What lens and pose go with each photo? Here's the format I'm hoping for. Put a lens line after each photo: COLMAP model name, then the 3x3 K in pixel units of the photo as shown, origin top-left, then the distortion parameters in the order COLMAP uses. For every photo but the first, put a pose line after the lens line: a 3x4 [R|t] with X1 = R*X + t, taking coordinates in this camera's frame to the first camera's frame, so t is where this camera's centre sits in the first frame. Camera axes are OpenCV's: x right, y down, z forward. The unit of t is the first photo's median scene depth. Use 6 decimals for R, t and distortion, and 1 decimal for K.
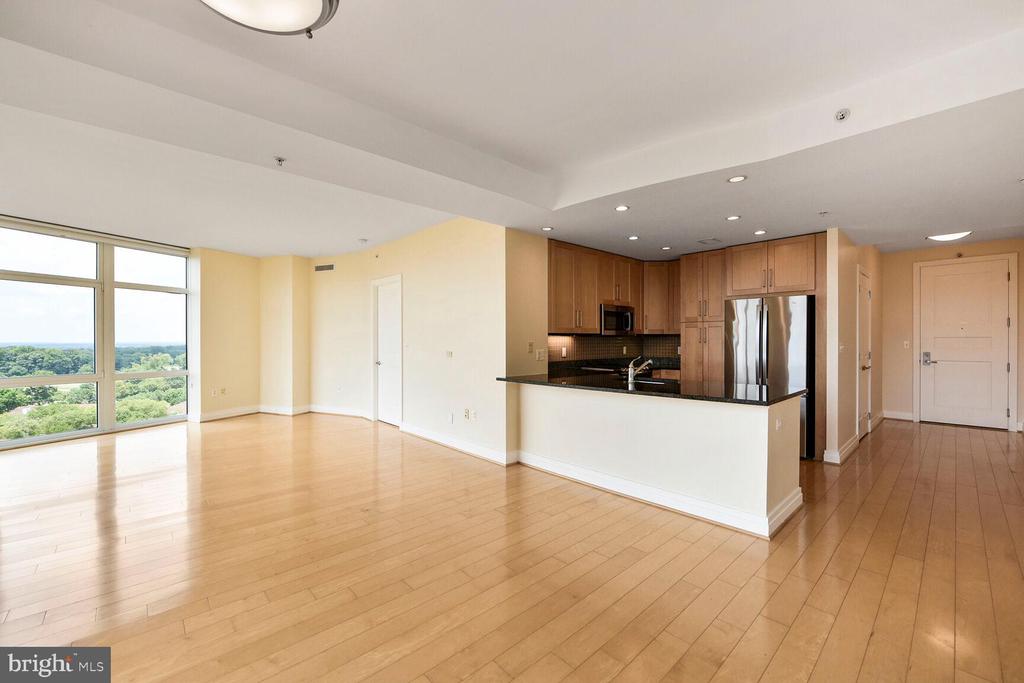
lens RADIAL K [[397.6, 0, 488.7], [0, 397.6, 346.6], [0, 0, 1]] dist [-0.002673, 0.000074]
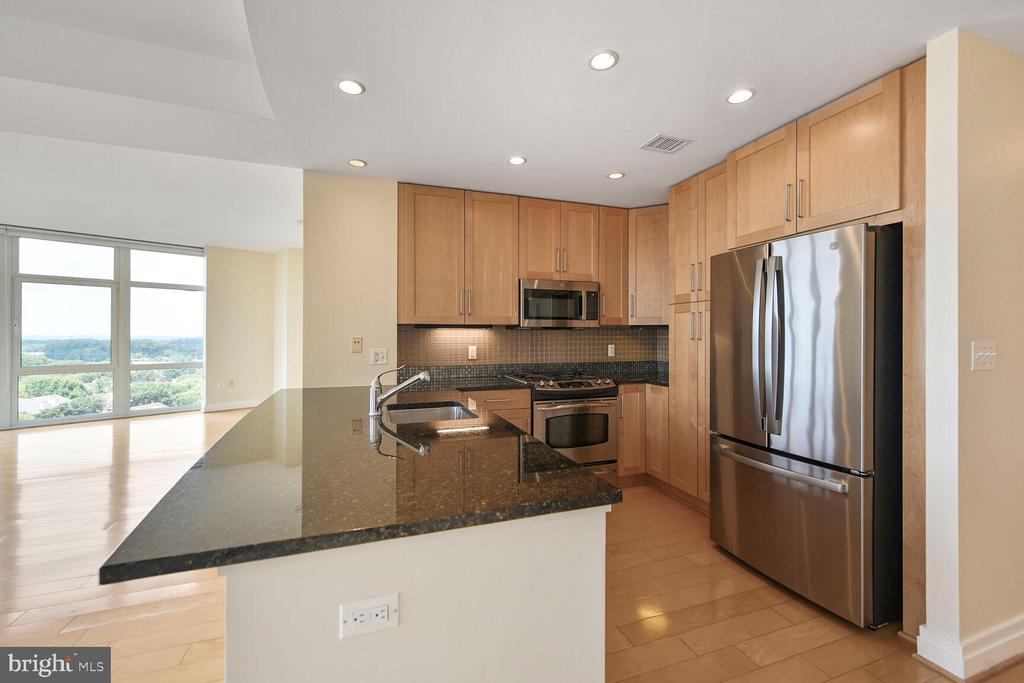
lens RADIAL K [[397.6, 0, 480.2], [0, 397.6, 337.3], [0, 0, 1]] dist [-0.002673, 0.000074]
pose [[0.933654, 0.004417, -0.358149, 0.407395], [-0.007886, 0.999935, -0.008225, -0.005603], [0.358089, 0.010503, 0.933628, 0.341044]]
